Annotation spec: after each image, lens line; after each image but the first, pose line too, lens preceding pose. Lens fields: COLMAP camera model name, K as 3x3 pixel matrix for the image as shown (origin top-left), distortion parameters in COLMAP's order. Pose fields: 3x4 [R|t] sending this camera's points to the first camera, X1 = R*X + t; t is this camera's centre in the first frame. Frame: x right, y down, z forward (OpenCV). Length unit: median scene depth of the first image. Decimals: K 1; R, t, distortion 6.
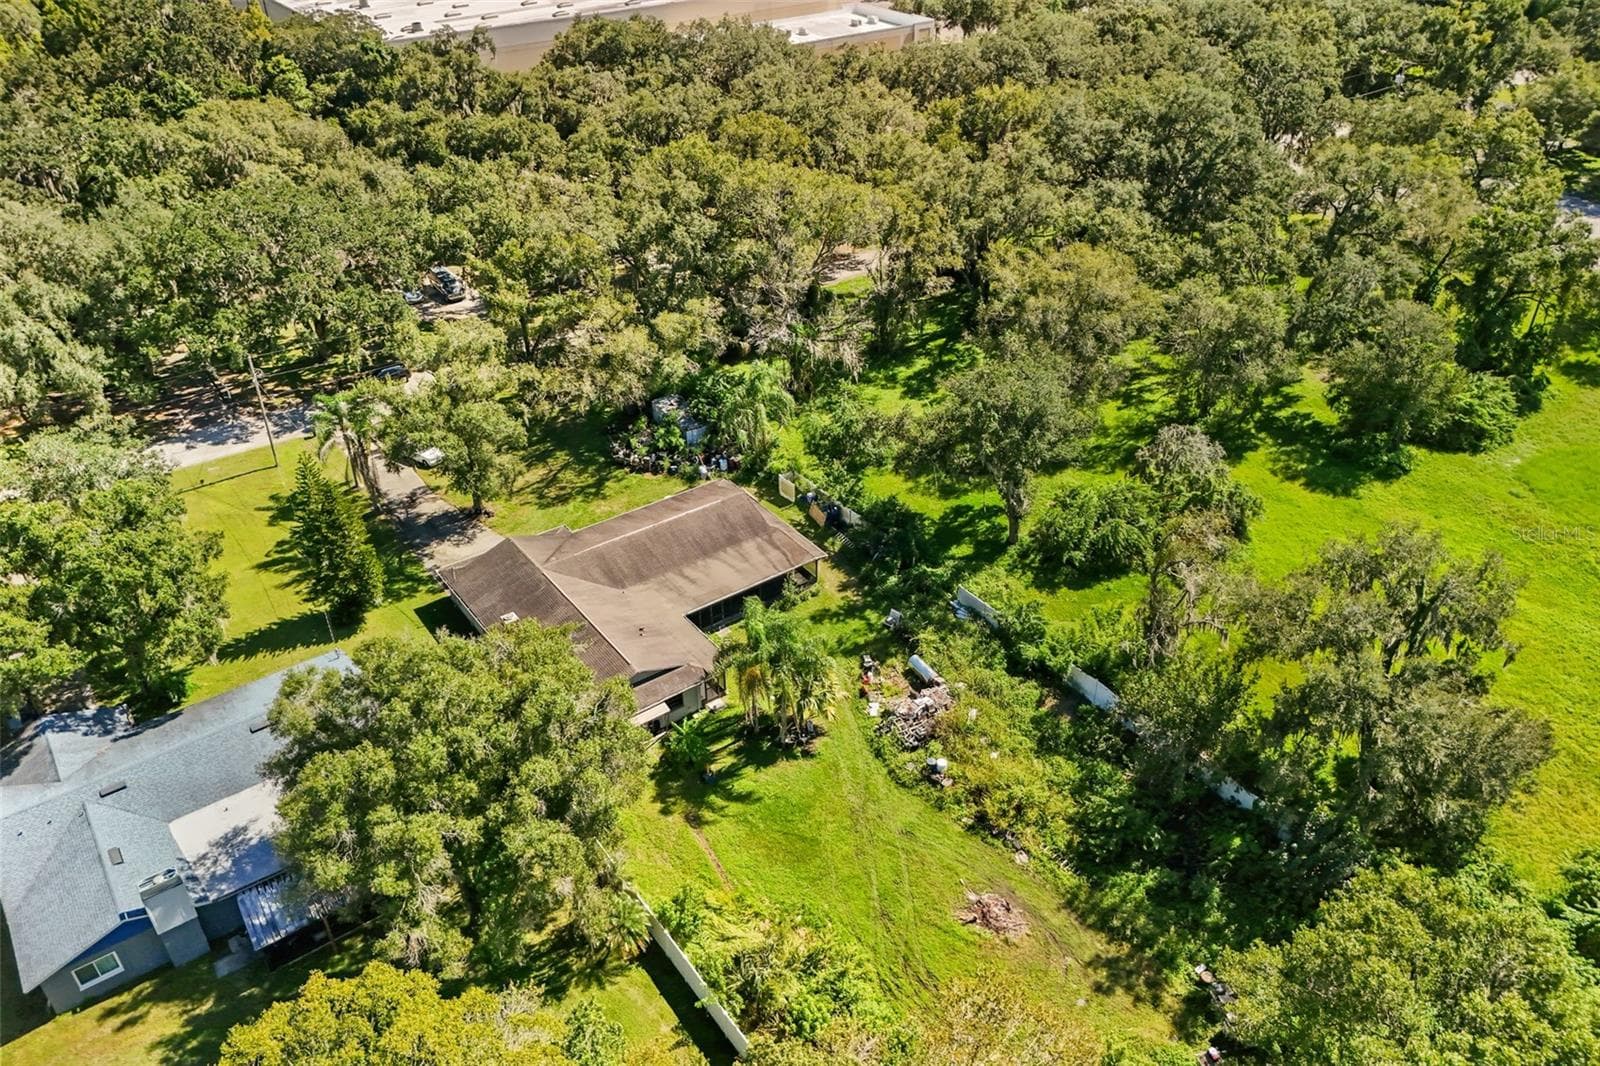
lens RADIAL K [[1167.4, 0, 800.0], [0, 1167.4, 533.0], [0, 0, 1]] dist [0.079072, -0.084454]
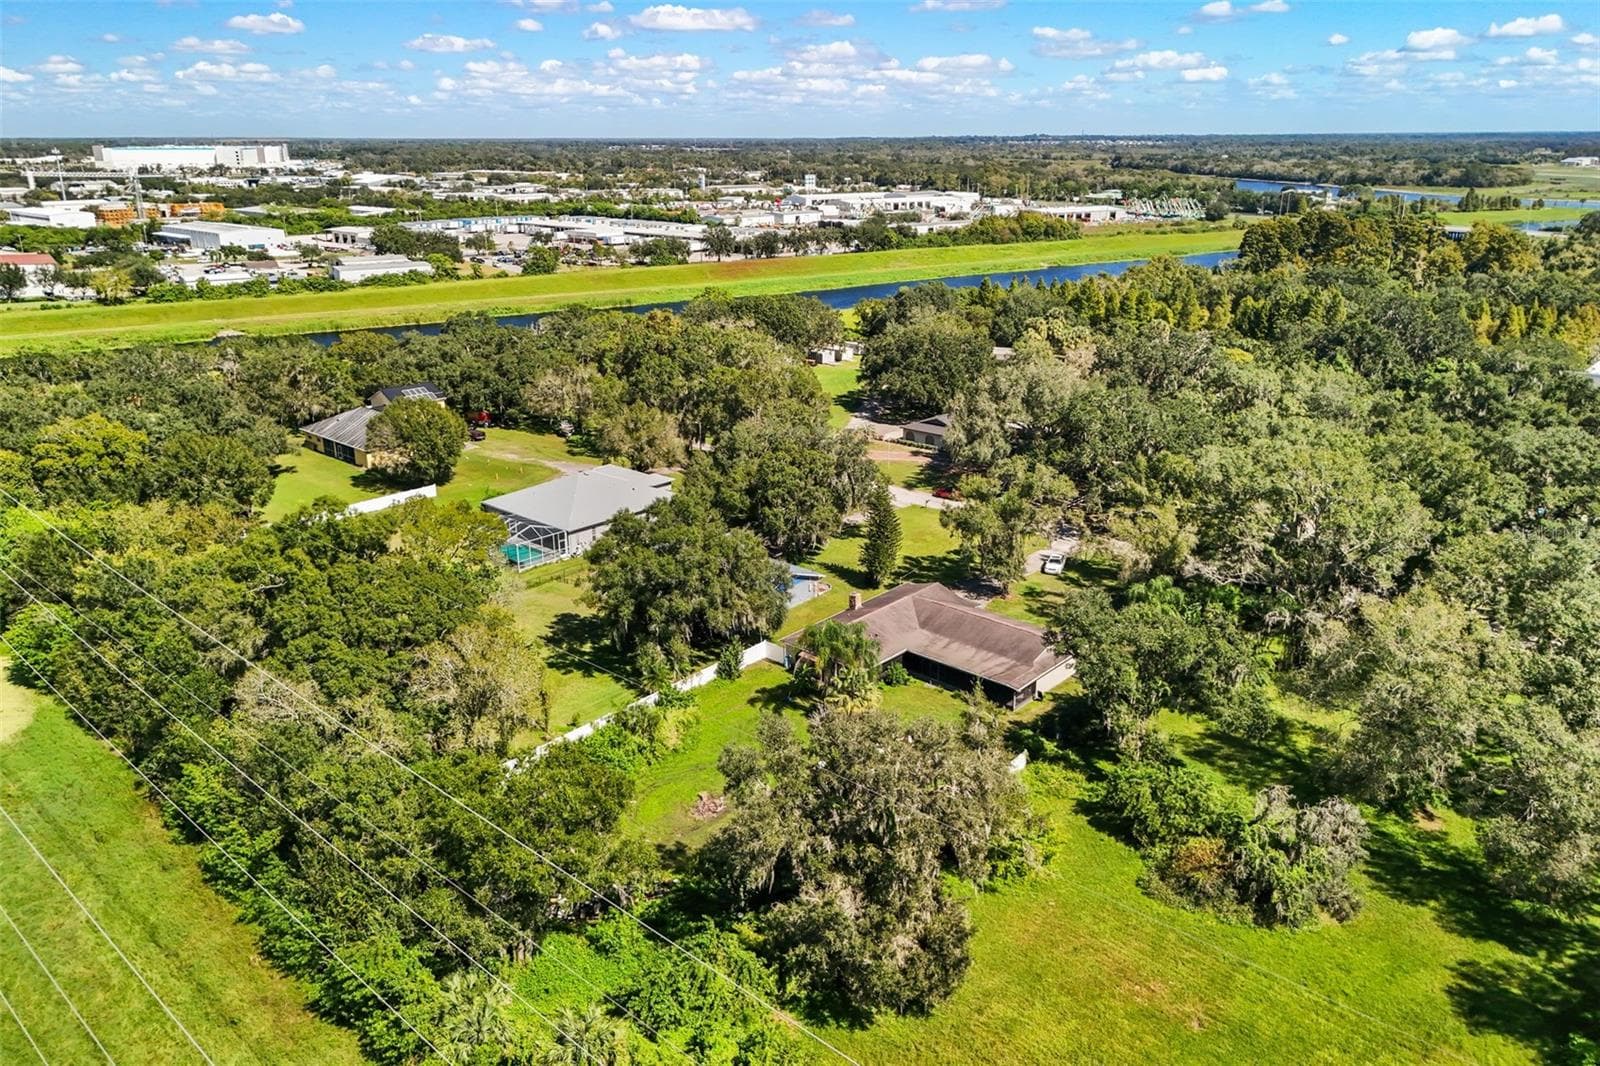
lens RADIAL K [[1167.4, 0, 800.0], [0, 1167.4, 533.0], [0, 0, 1]] dist [0.079072, -0.084454]
pose [[0.199253, 0.307325, -0.930510, 1.085178], [-0.552116, 0.819702, 0.152501, -0.172740], [0.809609, 0.483364, 0.333007, 0.365810]]
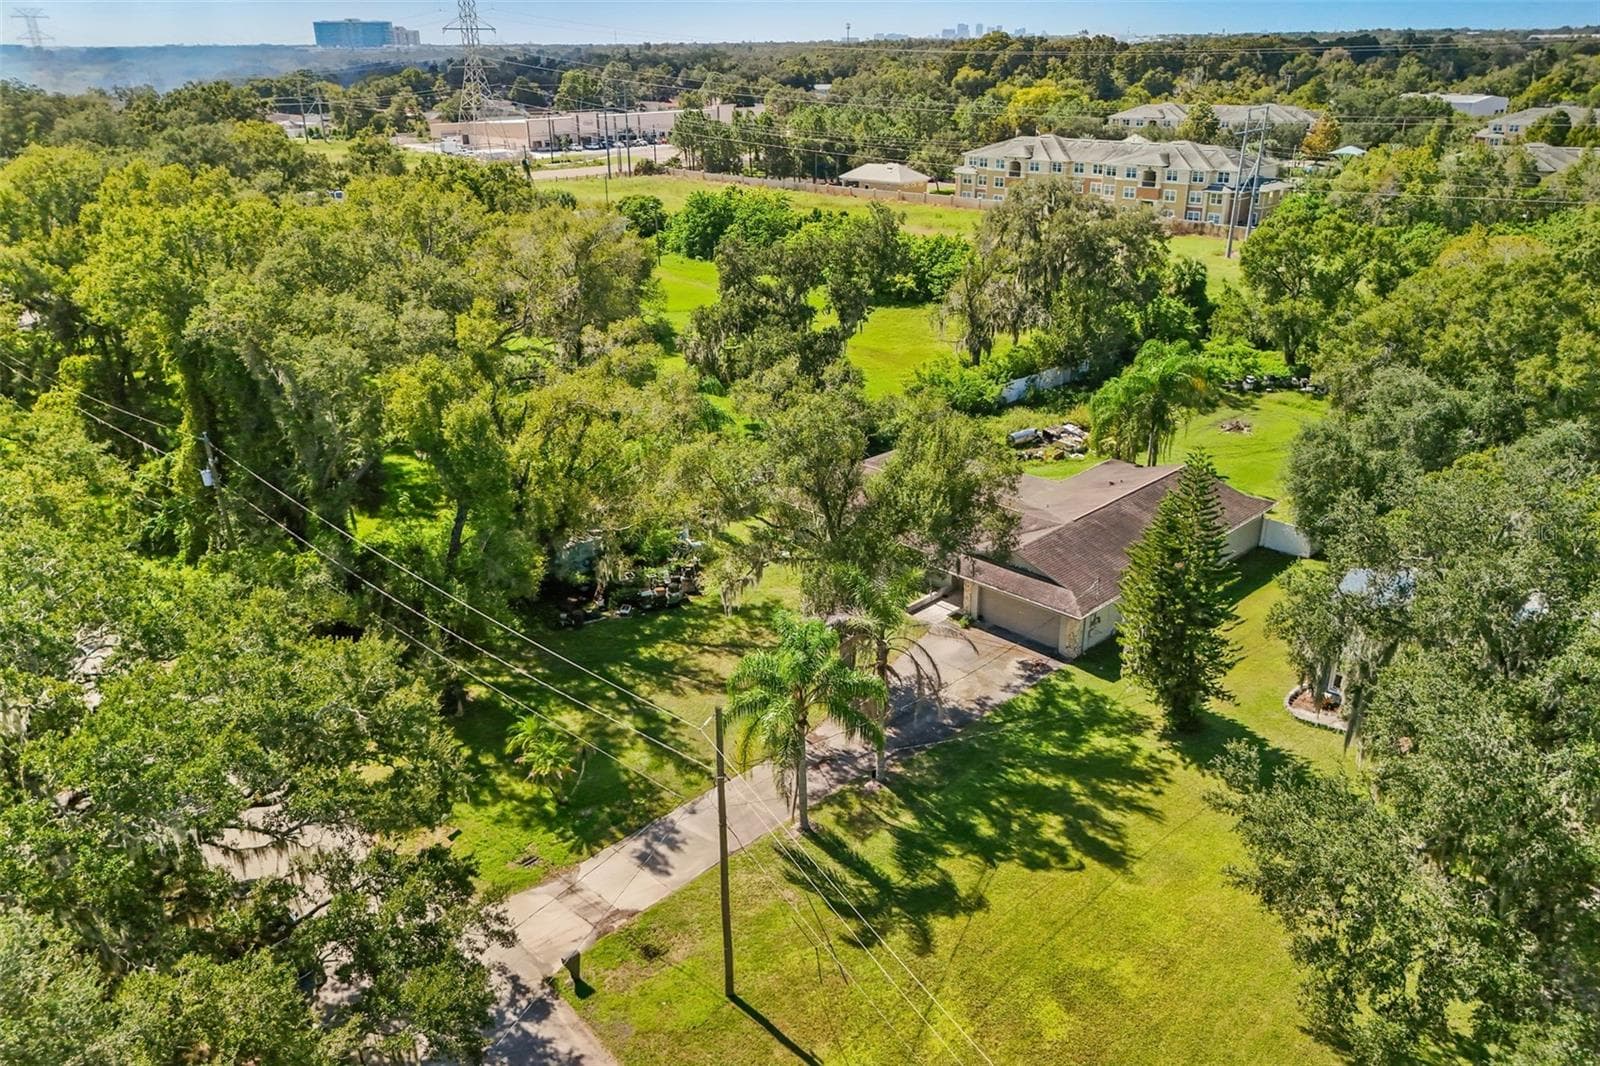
lens RADIAL K [[1167.4, 0, 800.0], [0, 1167.4, 533.0], [0, 0, 1]] dist [0.079072, -0.084454]
pose [[-0.153287, -0.361563, 0.919661, -0.886312], [0.568872, 0.728693, 0.381303, -0.350213], [-0.808015, 0.581618, 0.093983, 1.067757]]
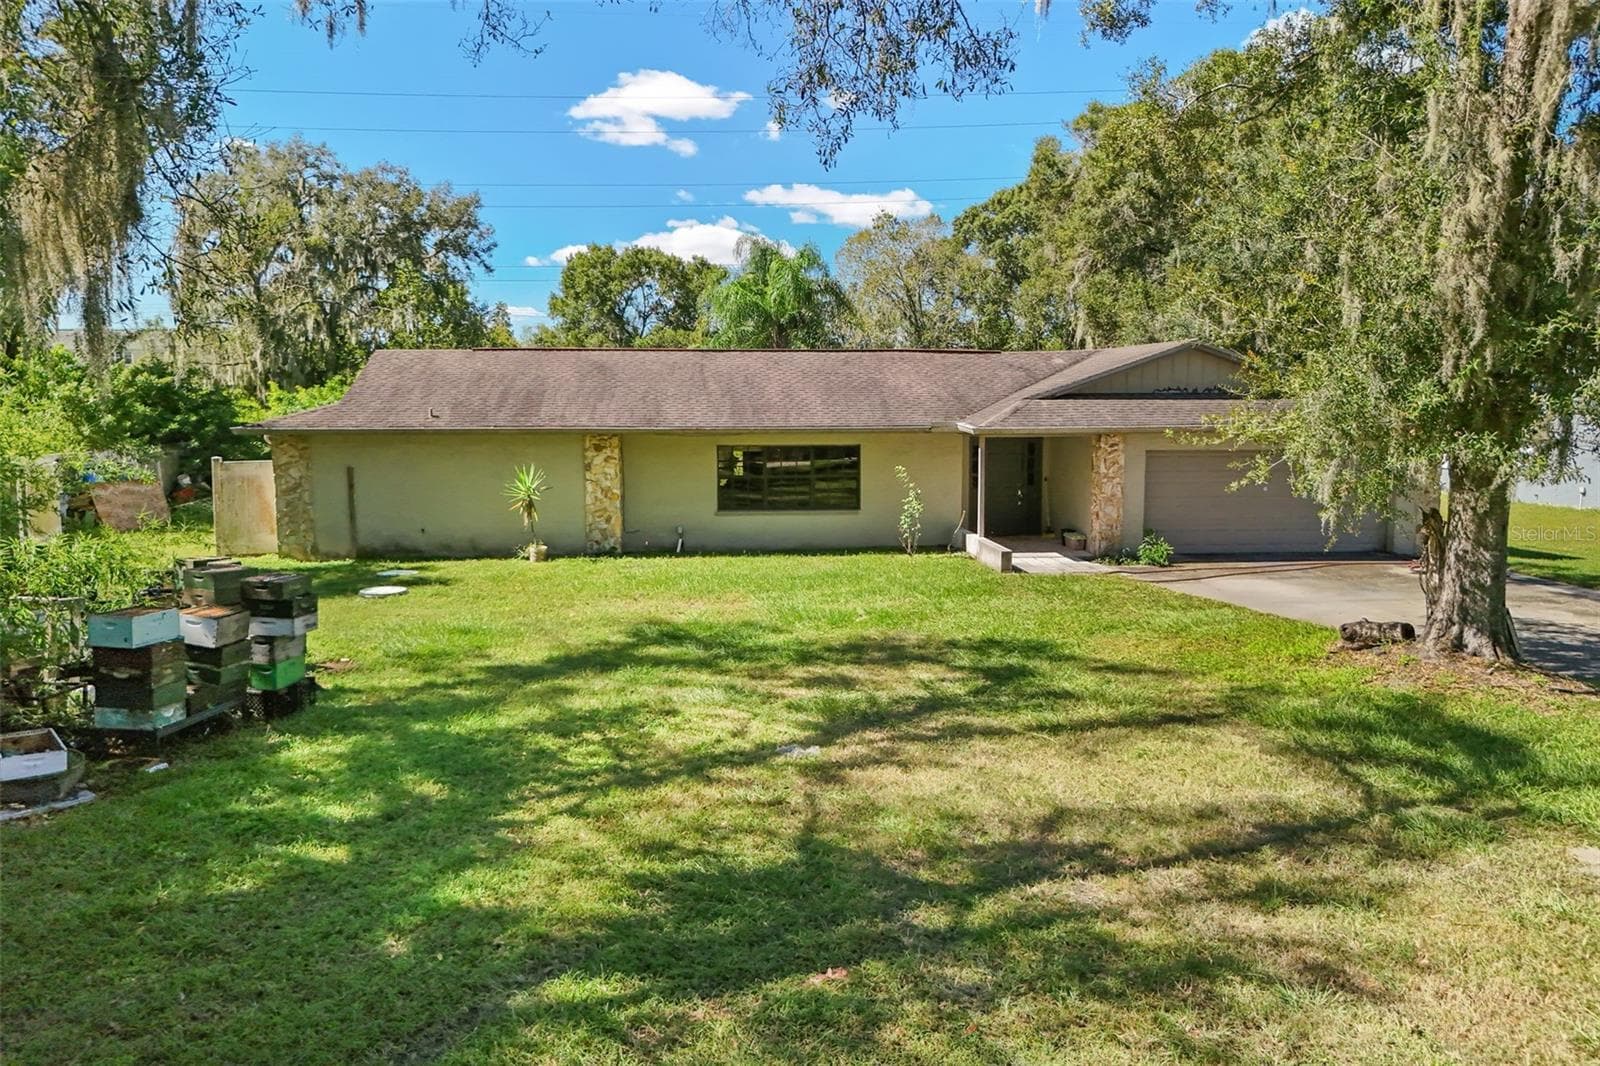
lens RADIAL K [[1167.4, 0, 800.0], [0, 1167.4, 533.0], [0, 0, 1]] dist [0.079072, -0.084454]
pose [[-0.863982, -0.053133, 0.500712, -0.306802], [0.286748, 0.765493, 0.576017, -0.147318], [-0.413897, 0.641246, -0.646137, 1.284977]]
